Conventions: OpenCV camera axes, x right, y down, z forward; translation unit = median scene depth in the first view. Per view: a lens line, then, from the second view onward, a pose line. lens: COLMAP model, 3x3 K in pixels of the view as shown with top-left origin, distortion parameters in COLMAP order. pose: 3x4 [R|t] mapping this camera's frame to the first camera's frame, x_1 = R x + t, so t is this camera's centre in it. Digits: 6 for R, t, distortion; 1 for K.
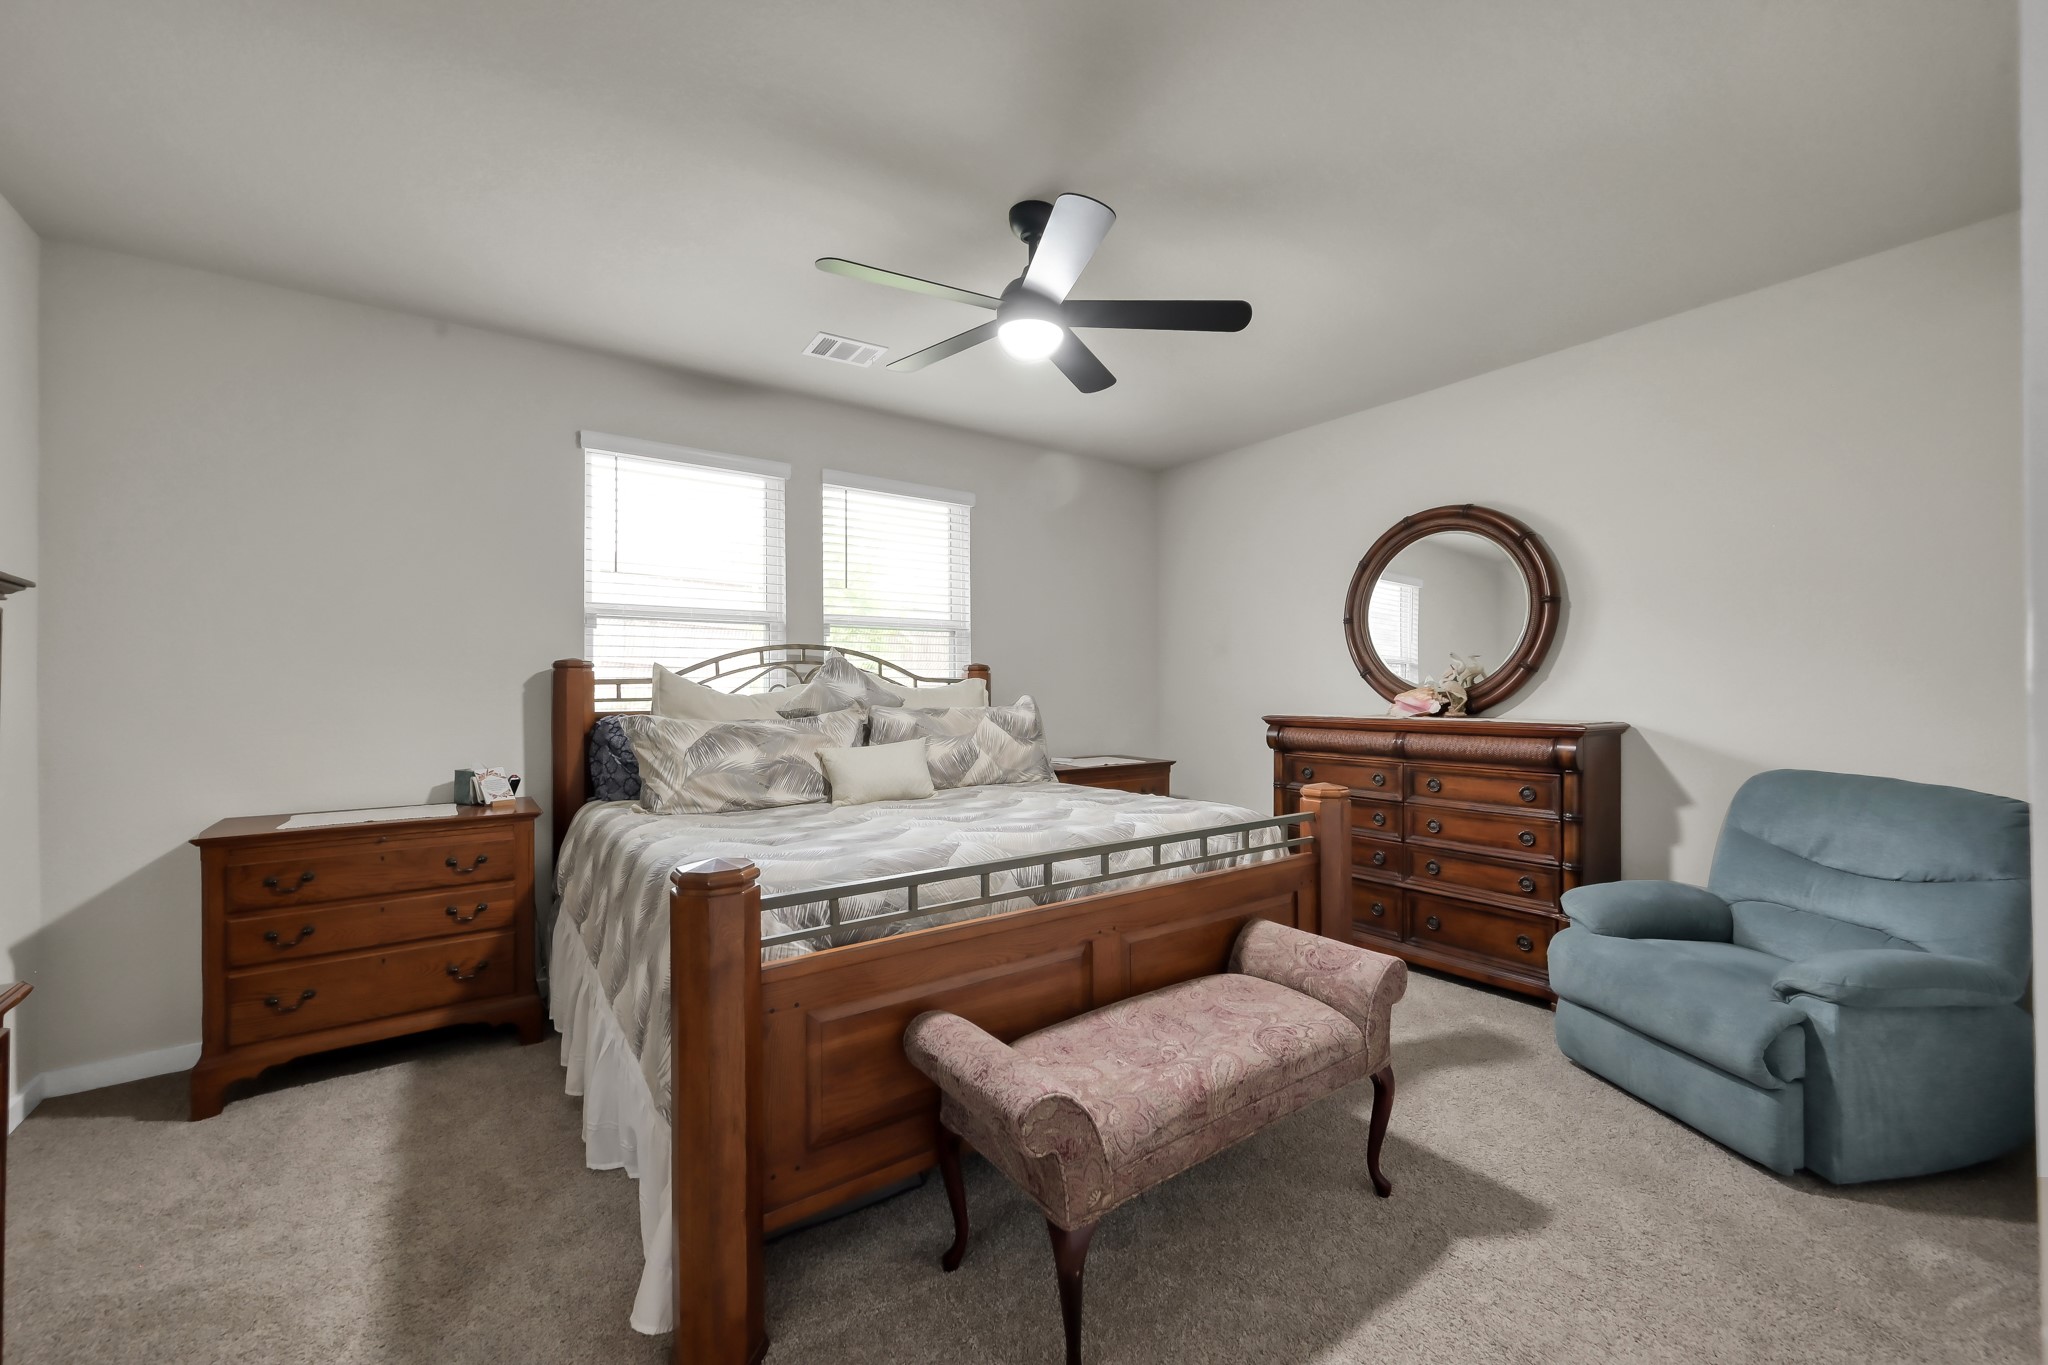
lens RADIAL K [[810.6, 0, 1025.7], [0, 810.6, 686.0], [0, 0, 1]] dist [-0.000613, -0.000065]
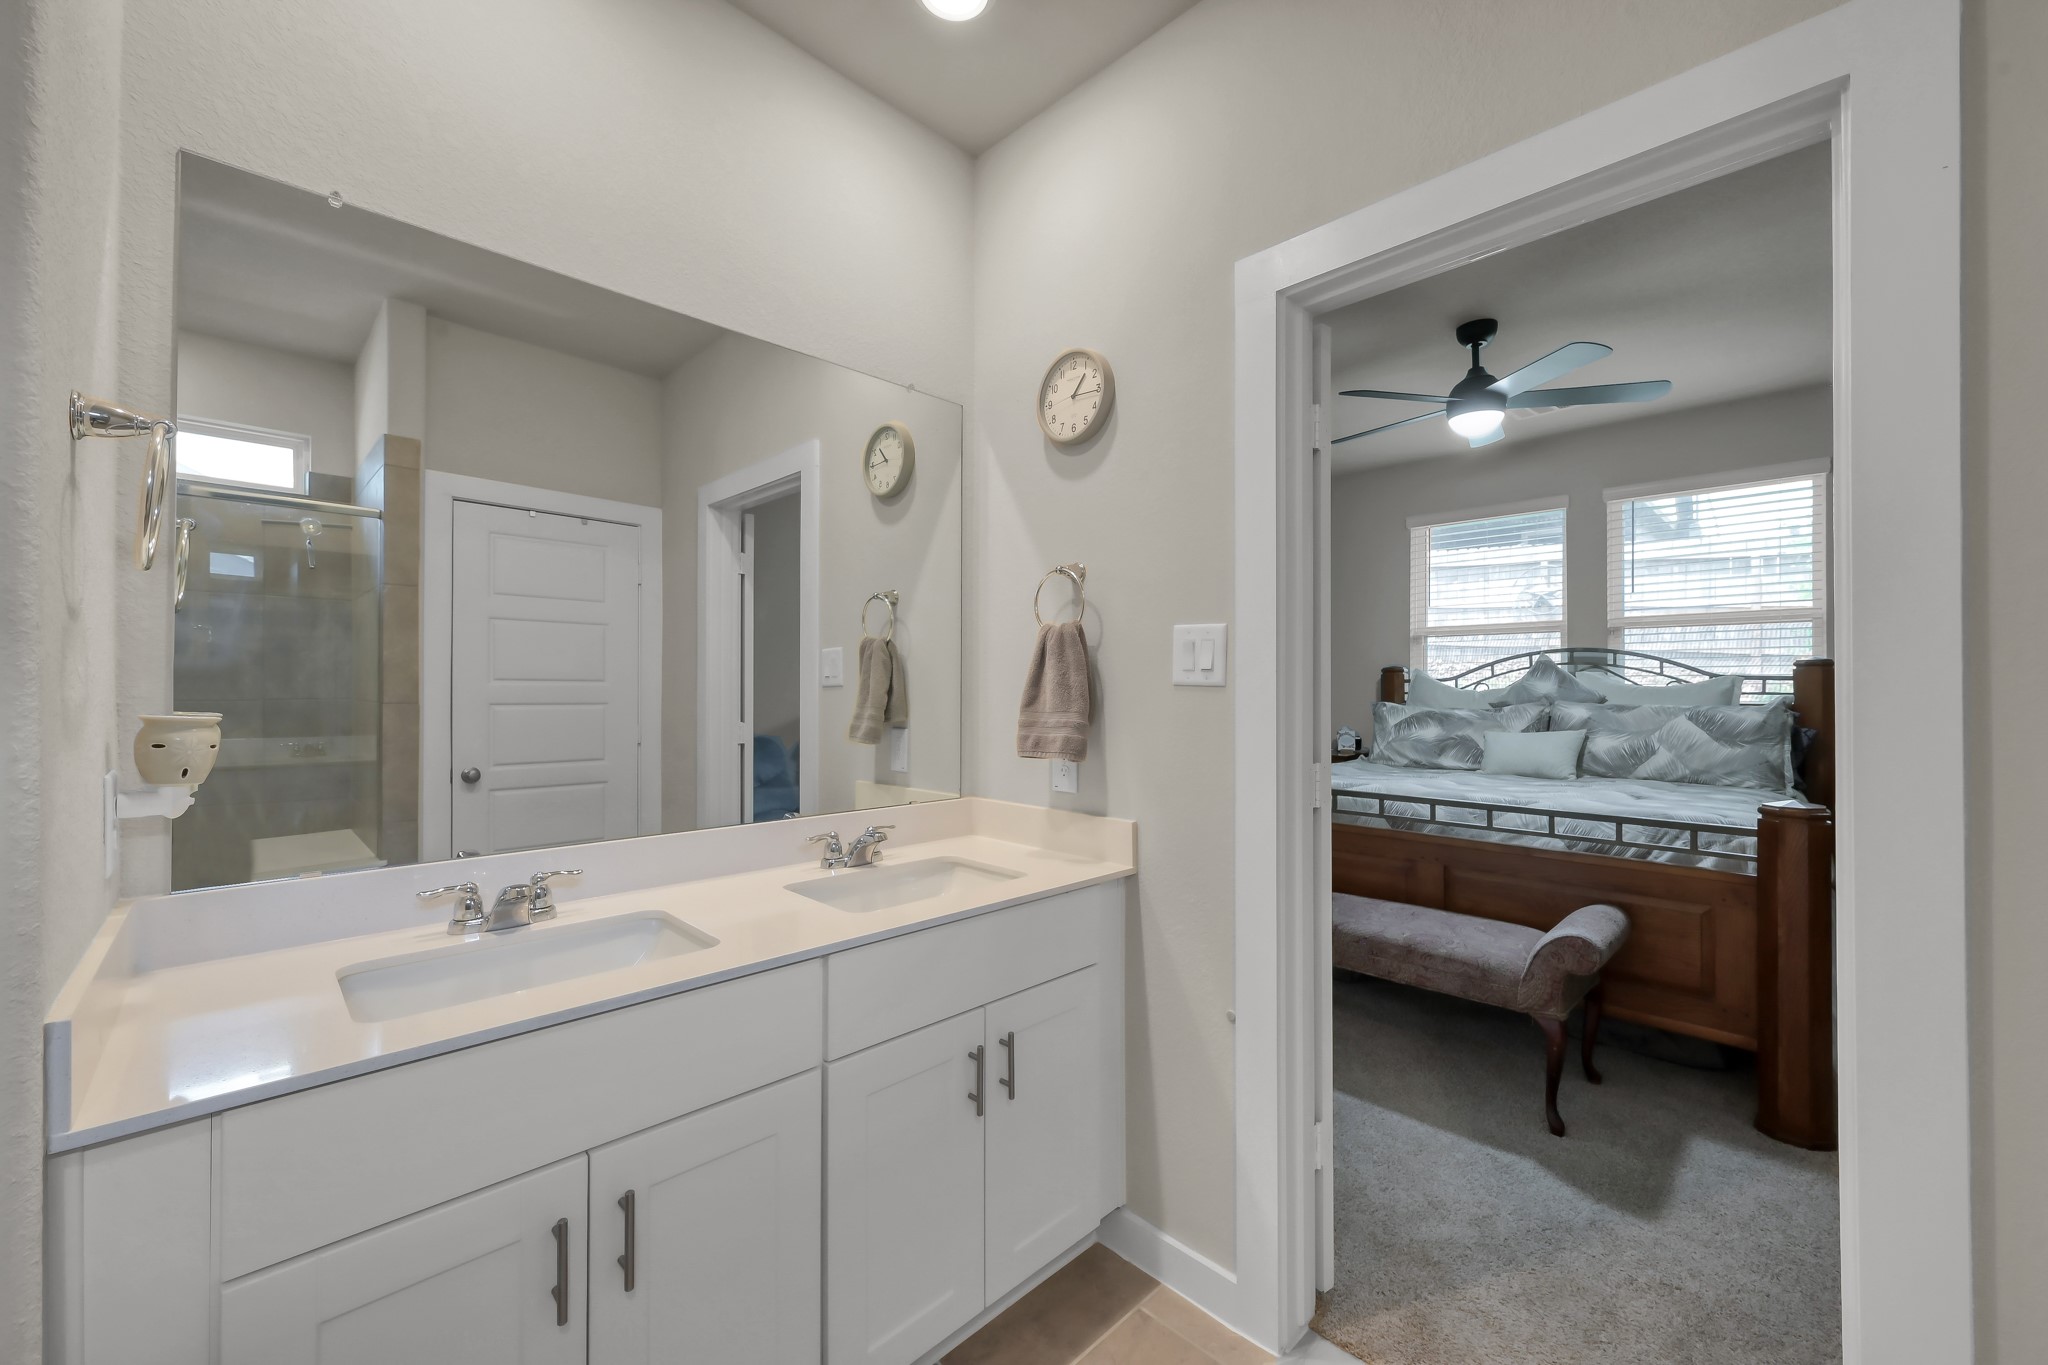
lens RADIAL K [[810.6, 0, 1033.1], [0, 810.6, 682.6], [0, 0, 1]] dist [-0.000613, -0.000065]
pose [[0.156449, 0.000407, -0.987686, 0.853309], [0.002115, 0.999997, 0.000747, -0.004412], [0.987684, -0.002206, 0.156447, 0.058887]]
